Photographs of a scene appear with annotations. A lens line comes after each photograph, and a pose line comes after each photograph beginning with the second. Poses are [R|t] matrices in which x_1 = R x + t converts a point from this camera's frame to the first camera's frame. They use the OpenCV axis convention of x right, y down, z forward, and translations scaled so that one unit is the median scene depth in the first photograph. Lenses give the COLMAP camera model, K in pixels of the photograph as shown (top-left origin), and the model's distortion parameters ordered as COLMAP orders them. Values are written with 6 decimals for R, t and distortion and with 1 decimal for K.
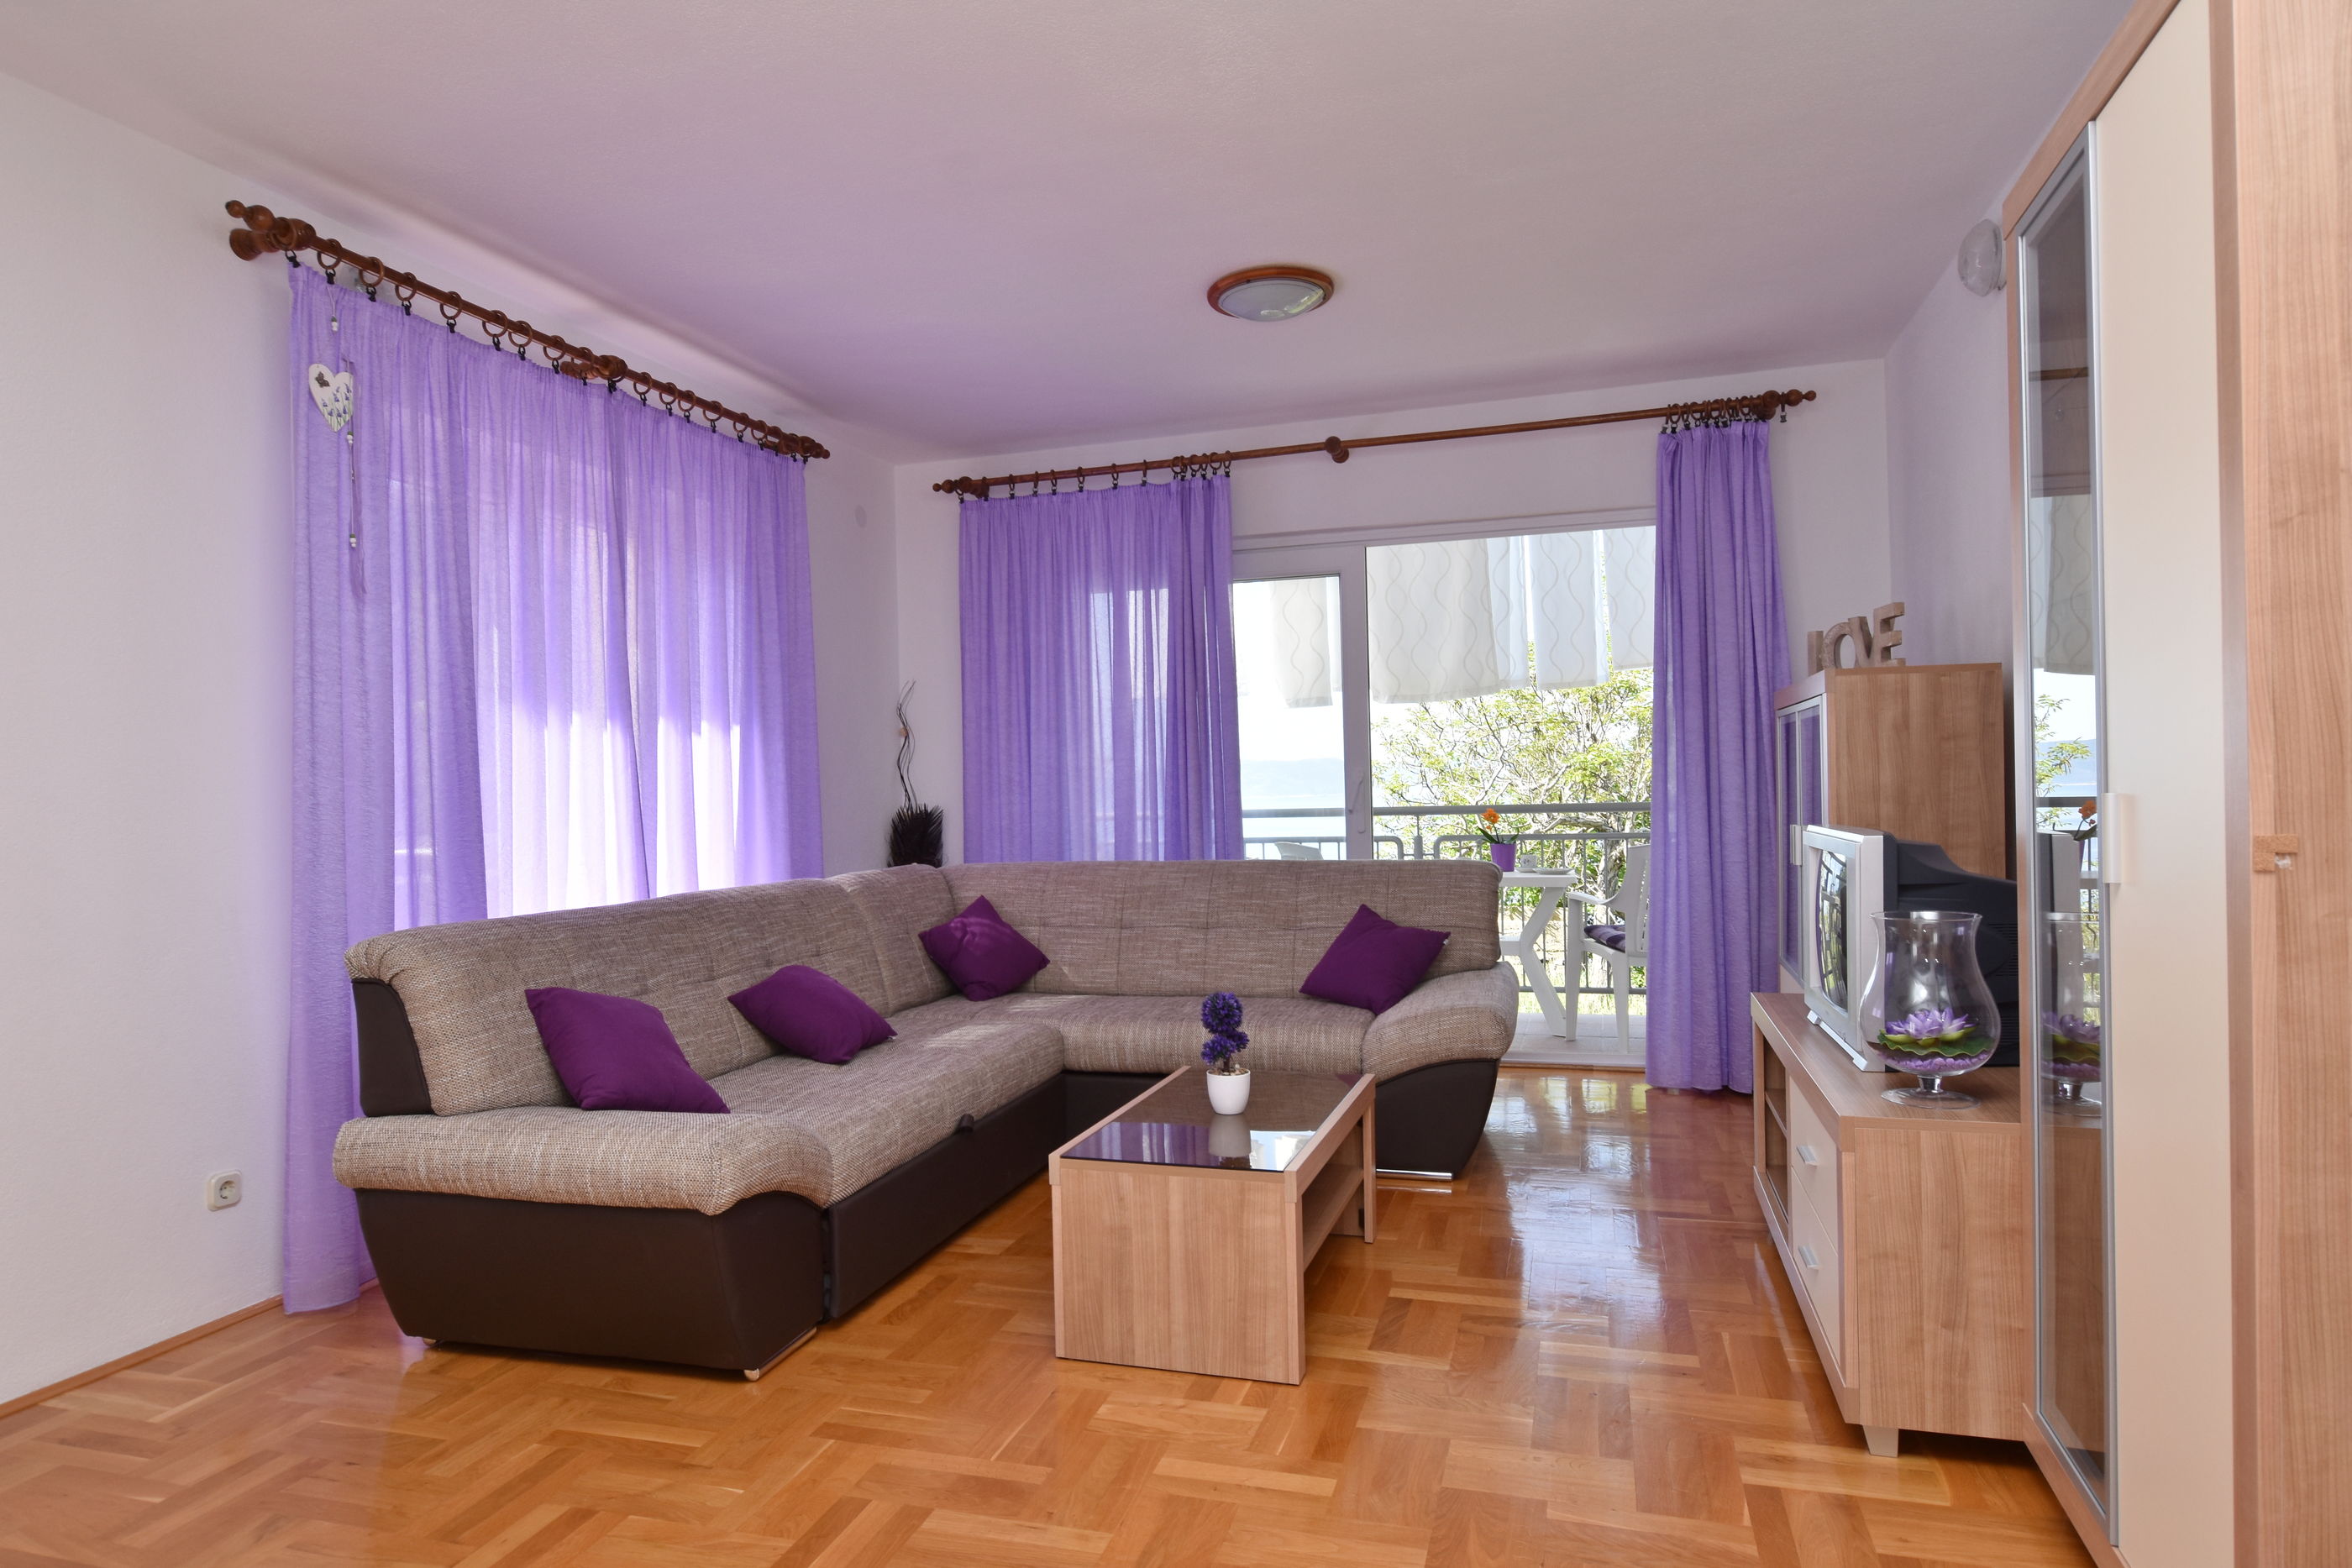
lens RADIAL K [[1375.3, 0, 1176.0], [0, 1375.3, 784.0], [0, 0, 1]] dist [-0.001965, 0.001364]
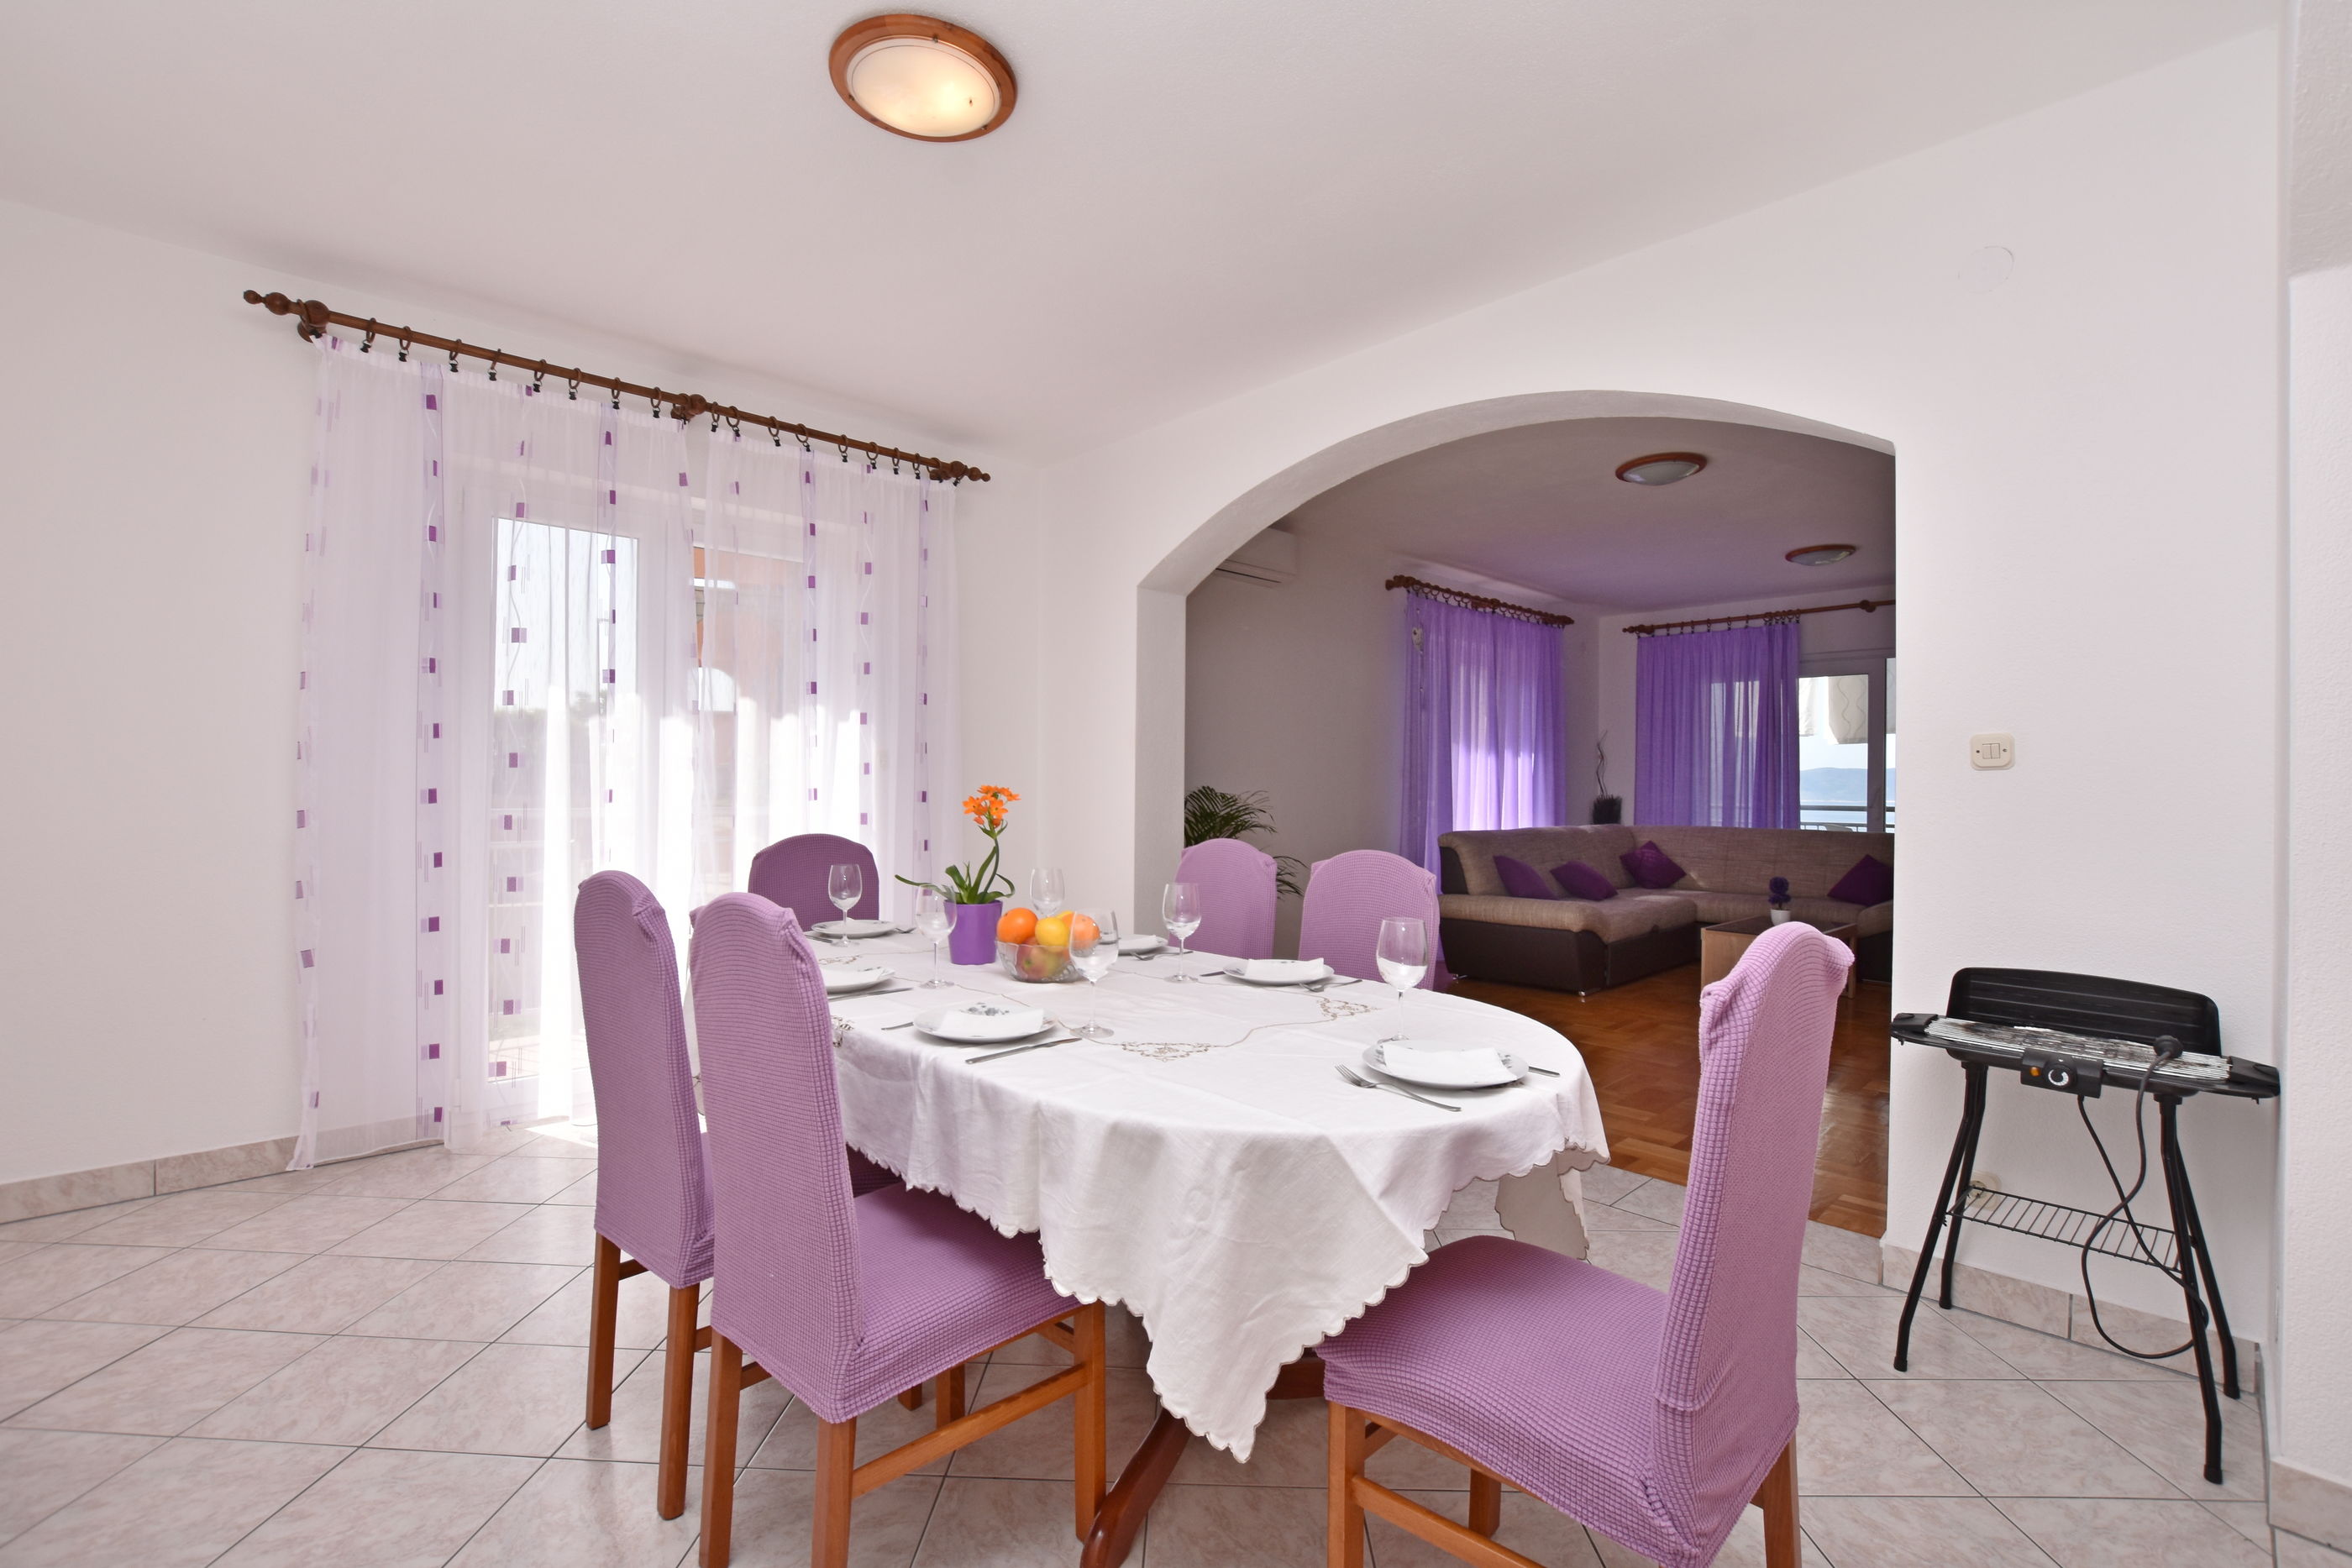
lens RADIAL K [[1040.1, 0, 1172.2], [0, 1040.1, 789.1], [0, 0, 1]] dist [-0.030370, -0.000453]
pose [[0.868527, 0.033147, -0.494532, -0.002347], [-0.027901, 0.999449, 0.017987, -0.002466], [0.494855, -0.001824, 0.868973, -0.704773]]
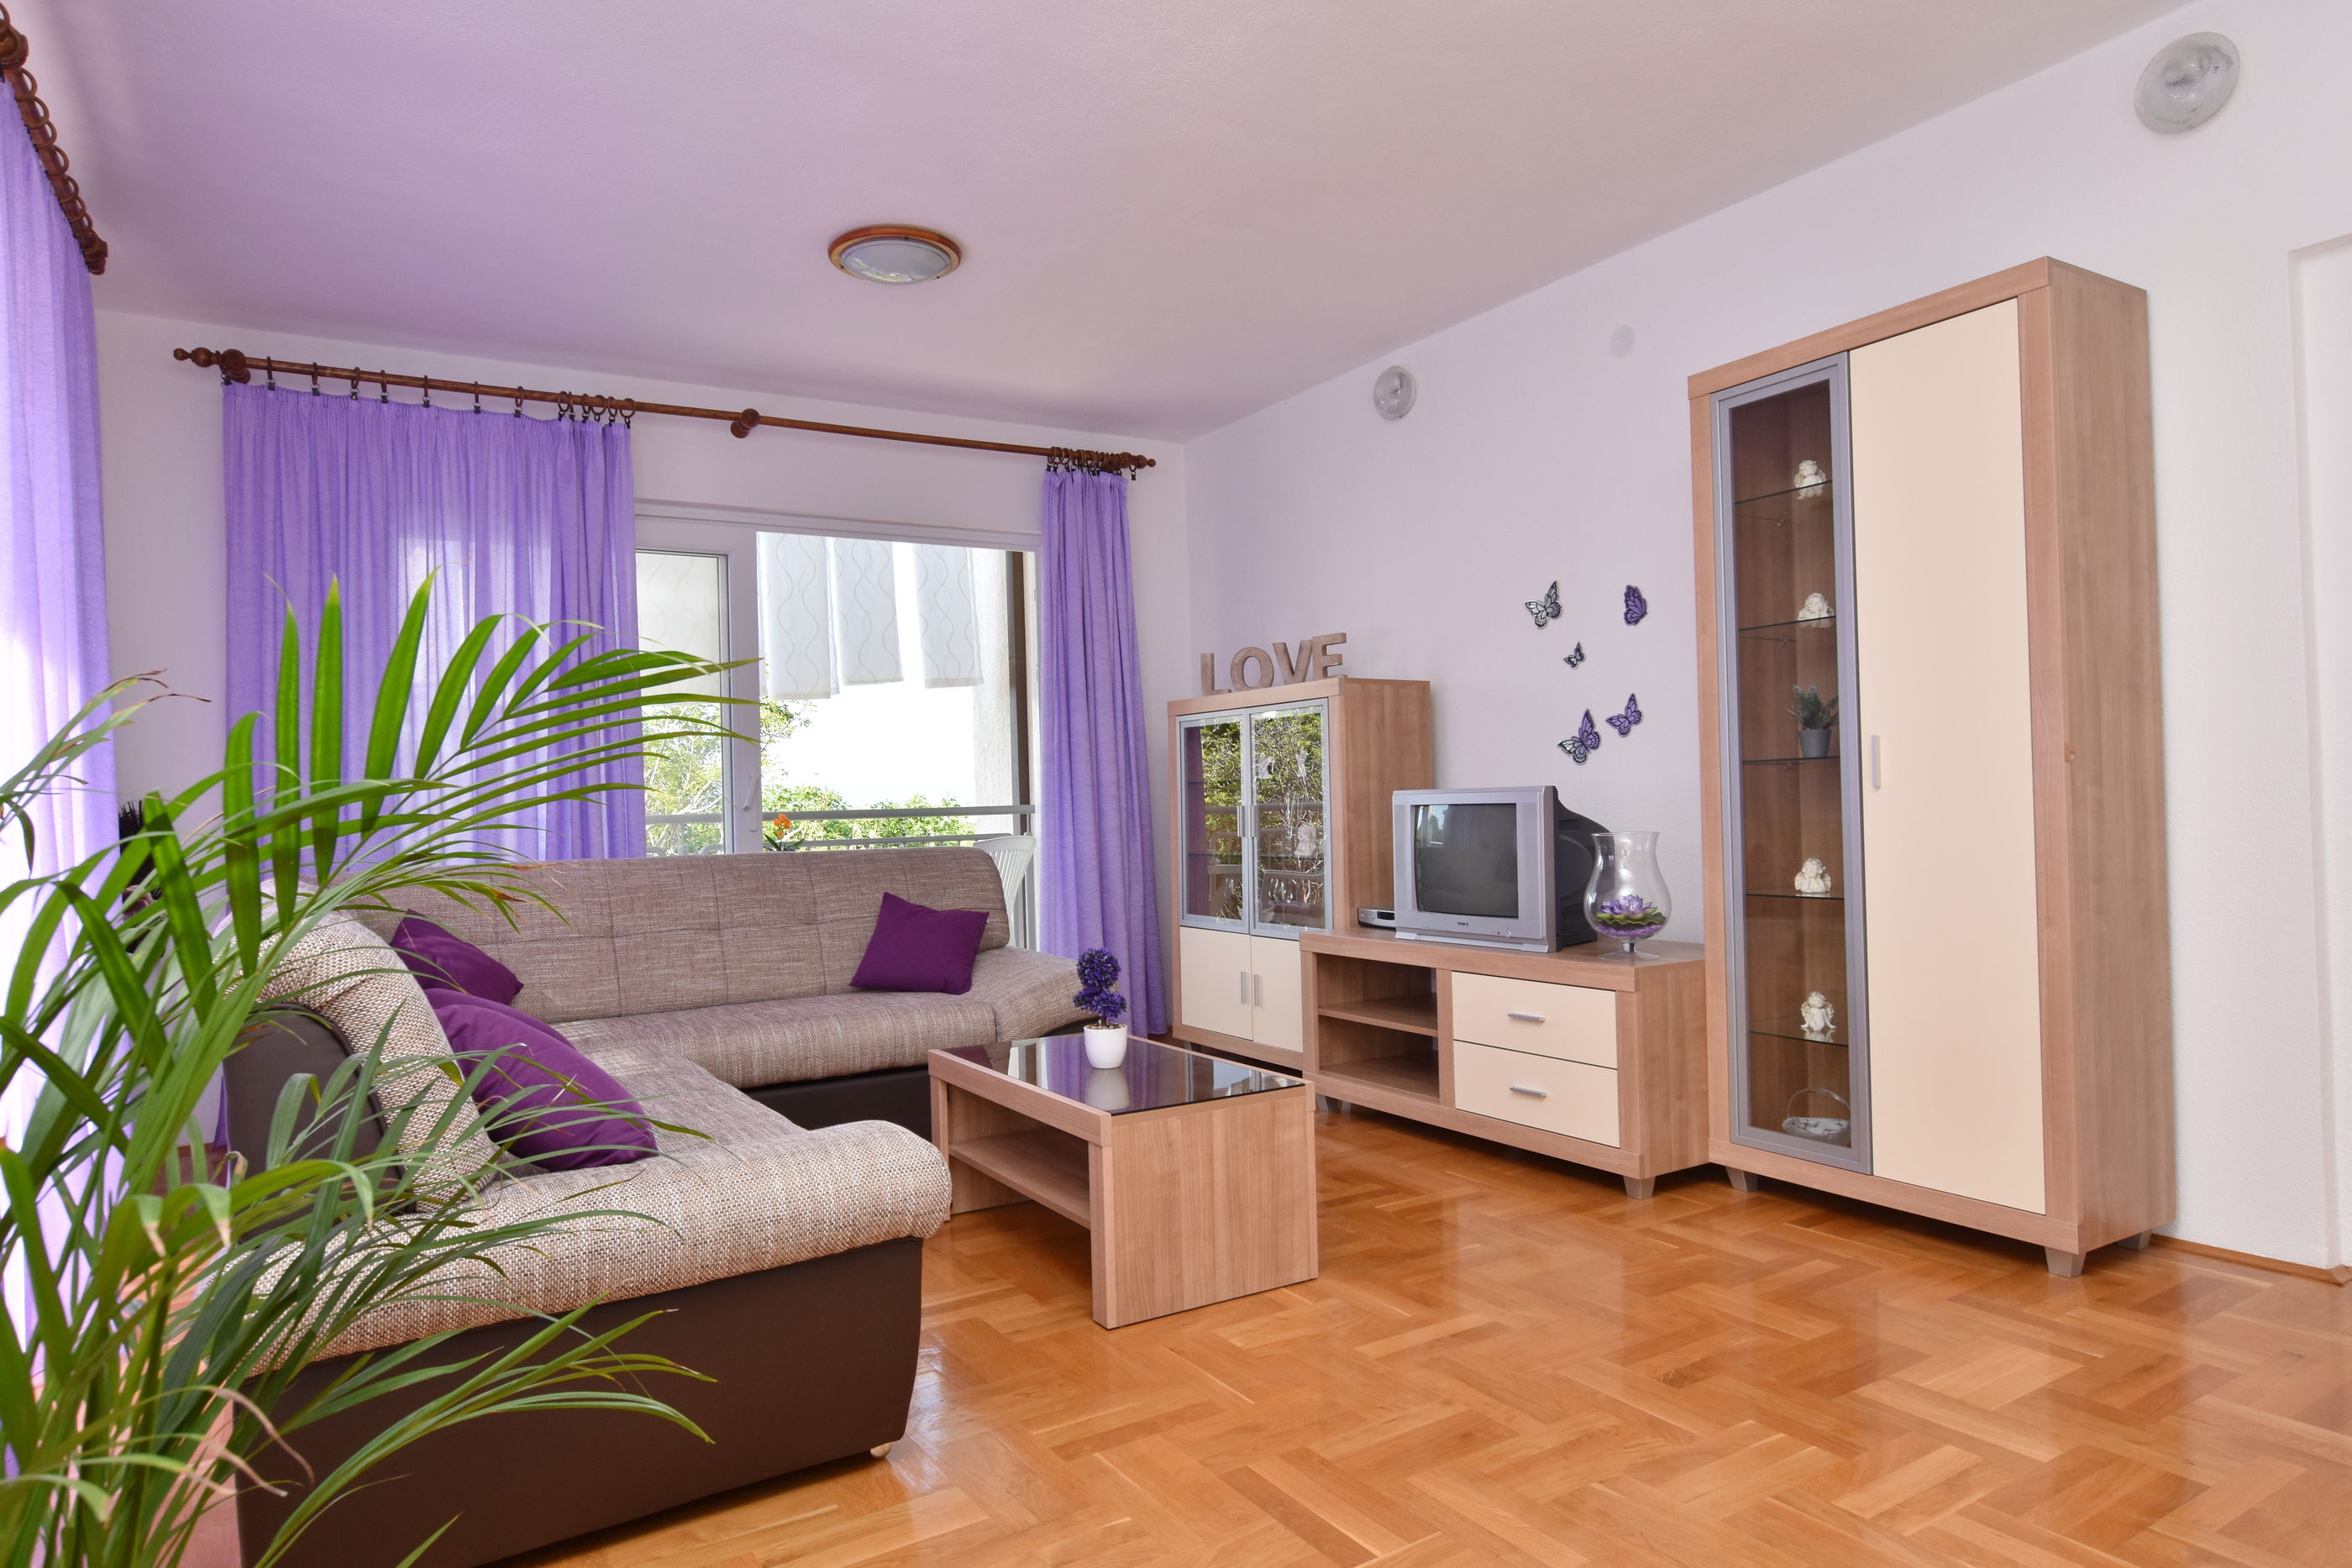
lens RADIAL K [[1386.9, 0, 1137.6], [0, 1386.9, 781.7], [0, 0, 1]] dist [-0.002994, 0.001870]
pose [[0.663233, 0.018205, 0.748192, -0.469372], [0.010797, 0.999367, -0.033888, 0.042782], [-0.748335, 0.030554, 0.662617, 0.200958]]
